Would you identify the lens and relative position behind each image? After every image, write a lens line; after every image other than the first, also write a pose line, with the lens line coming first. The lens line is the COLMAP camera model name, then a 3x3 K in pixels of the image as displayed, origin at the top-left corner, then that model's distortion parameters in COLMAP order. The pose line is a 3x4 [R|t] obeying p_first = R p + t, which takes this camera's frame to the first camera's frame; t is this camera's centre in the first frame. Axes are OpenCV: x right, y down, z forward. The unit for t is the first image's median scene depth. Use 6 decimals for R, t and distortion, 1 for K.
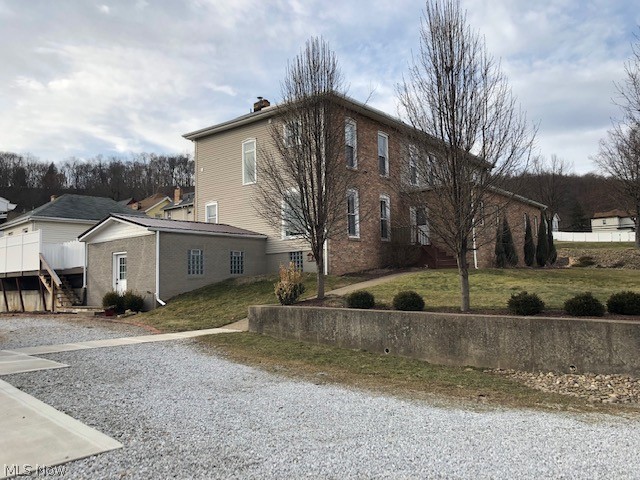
lens RADIAL K [[516.9, 0, 320.0], [0, 516.9, 240.0], [0, 0, 1]] dist [-0.000879, -0.001052]
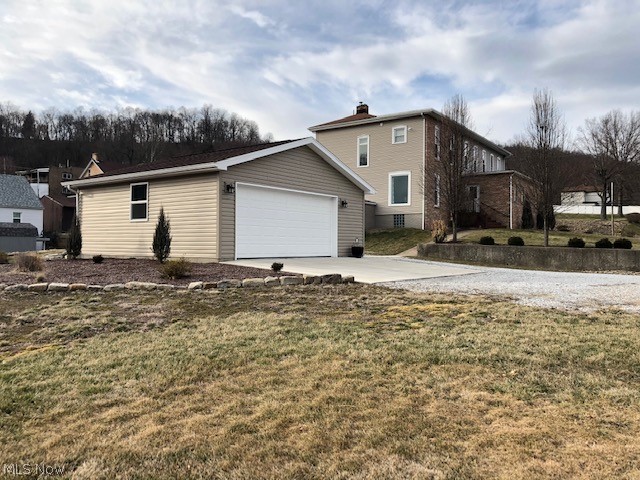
lens RADIAL K [[516.9, 0, 320.0], [0, 516.9, 240.0], [0, 0, 1]] dist [-0.000879, -0.001052]
pose [[0.997179, 0.033088, 0.067375, -0.117153], [-0.038059, 0.996541, 0.073880, -0.001498], [-0.064698, -0.076235, 0.994989, -0.155553]]
